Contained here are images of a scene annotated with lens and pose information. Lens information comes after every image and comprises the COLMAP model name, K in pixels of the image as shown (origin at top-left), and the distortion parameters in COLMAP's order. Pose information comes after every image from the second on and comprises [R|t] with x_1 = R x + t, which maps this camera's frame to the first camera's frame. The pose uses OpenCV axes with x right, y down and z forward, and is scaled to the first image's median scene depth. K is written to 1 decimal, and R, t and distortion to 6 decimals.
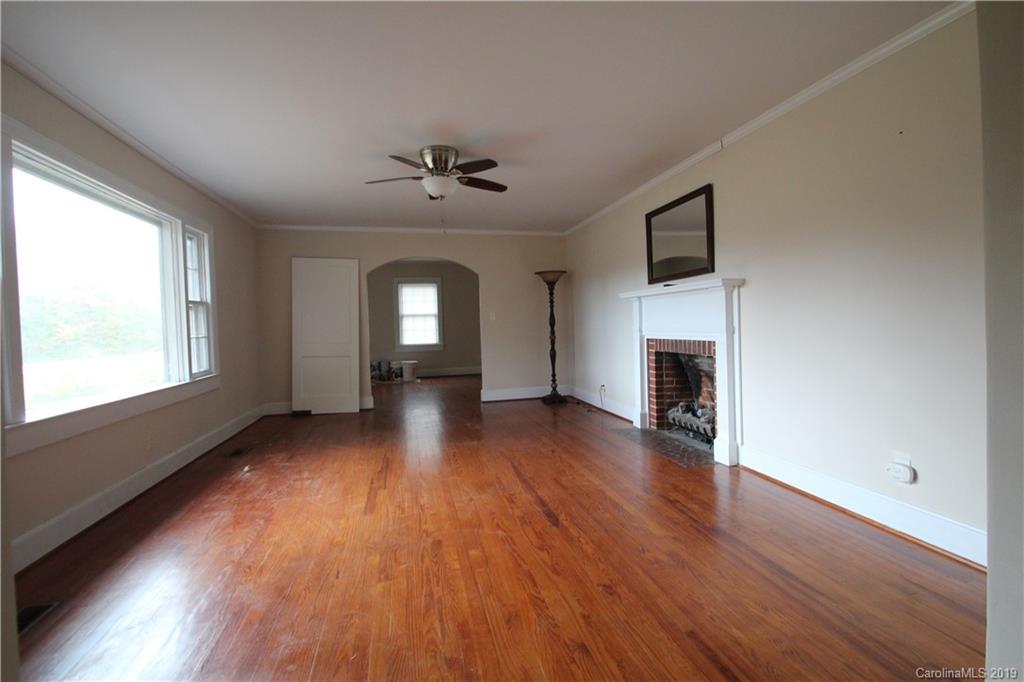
lens RADIAL K [[478.2, 0, 534.6], [0, 478.2, 331.8], [0, 0, 1]] dist [0.015498, -0.014884]
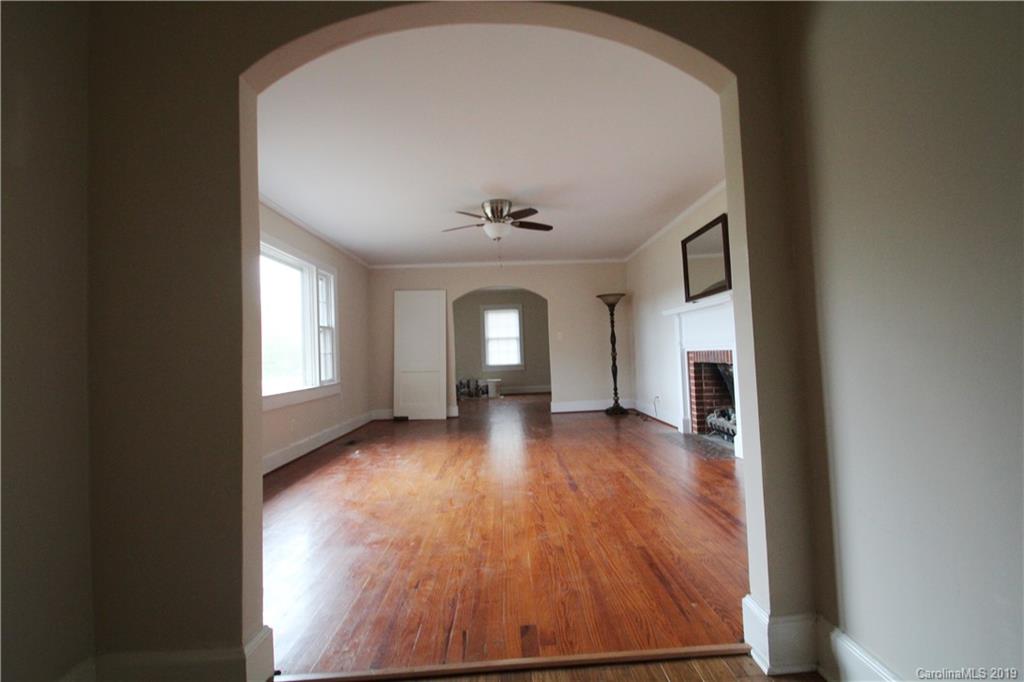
lens RADIAL K [[478.2, 0, 534.6], [0, 478.2, 331.8], [0, 0, 1]] dist [0.015498, -0.014884]
pose [[0.979971, -0.020981, -0.198031, 0.118456], [0.009971, 0.998357, -0.056434, 0.030711], [0.198890, 0.053329, 0.978570, -0.170008]]
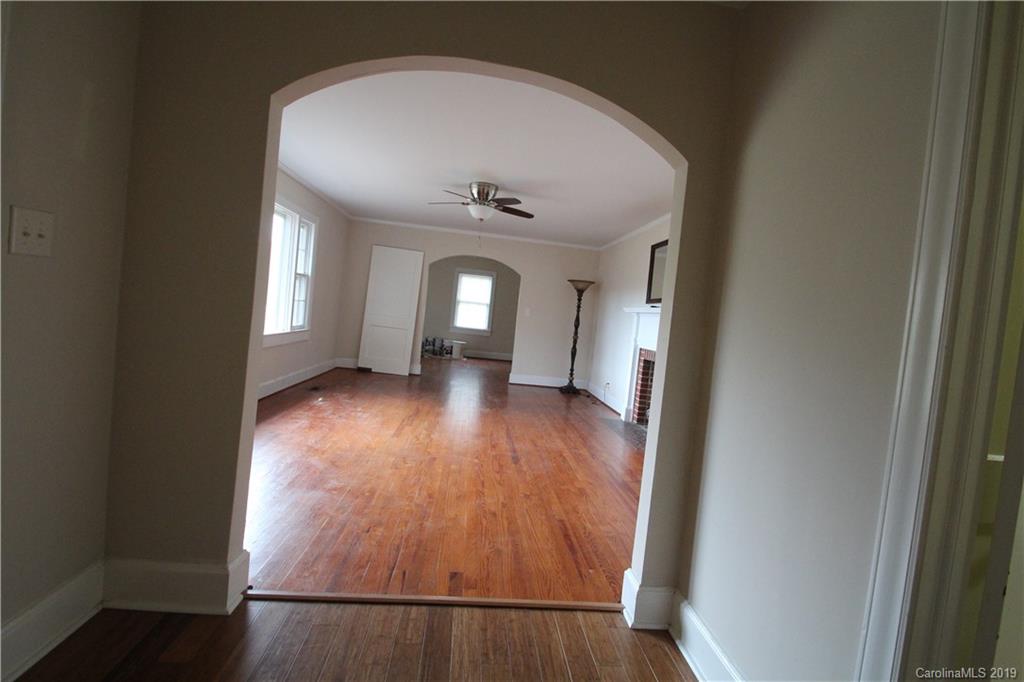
lens RADIAL K [[478.2, 0, 534.6], [0, 478.2, 331.8], [0, 0, 1]] dist [0.015498, -0.014884]
pose [[0.981920, 0.135450, -0.132238, 0.139325], [-0.134334, 0.990784, 0.017366, -0.012598], [0.133371, 0.000712, 0.991066, -0.245934]]
